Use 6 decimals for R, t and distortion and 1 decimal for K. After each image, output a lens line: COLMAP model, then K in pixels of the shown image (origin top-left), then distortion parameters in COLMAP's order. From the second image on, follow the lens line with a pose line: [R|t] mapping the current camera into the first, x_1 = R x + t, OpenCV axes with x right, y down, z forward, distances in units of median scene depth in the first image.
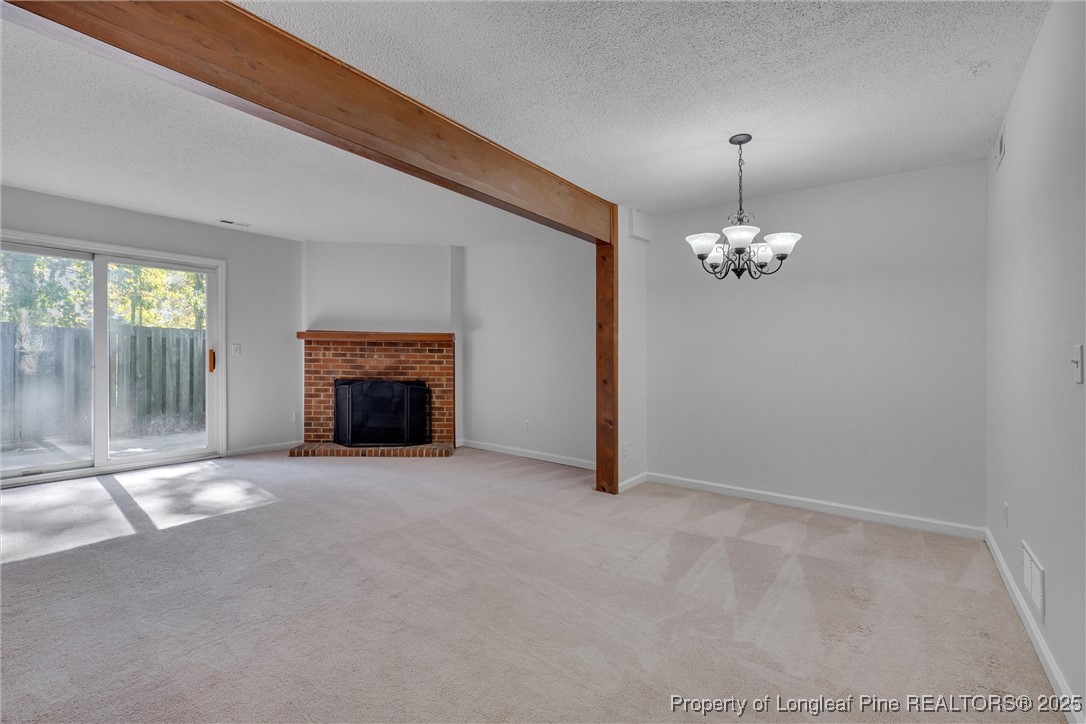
lens RADIAL K [[471.6, 0, 550.7], [0, 471.6, 360.9], [0, 0, 1]] dist [-0.016049, 0.006123]
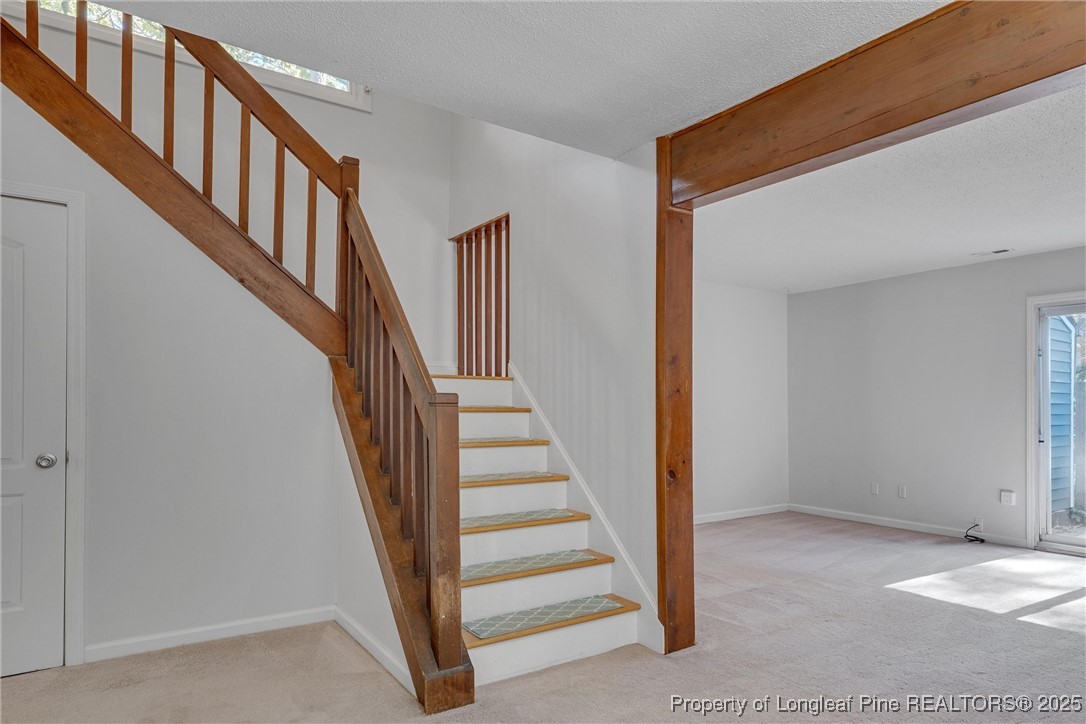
lens RADIAL K [[686.9, 0, 680.3], [0, 686.9, 410.2], [0, 0, 1]] dist [0.000823, 0.000382]
pose [[-0.227080, -0.012840, -0.973792, 0.285095], [-0.029419, 0.999547, -0.006319, 0.002040], [0.973432, 0.027213, -0.227355, 0.359585]]
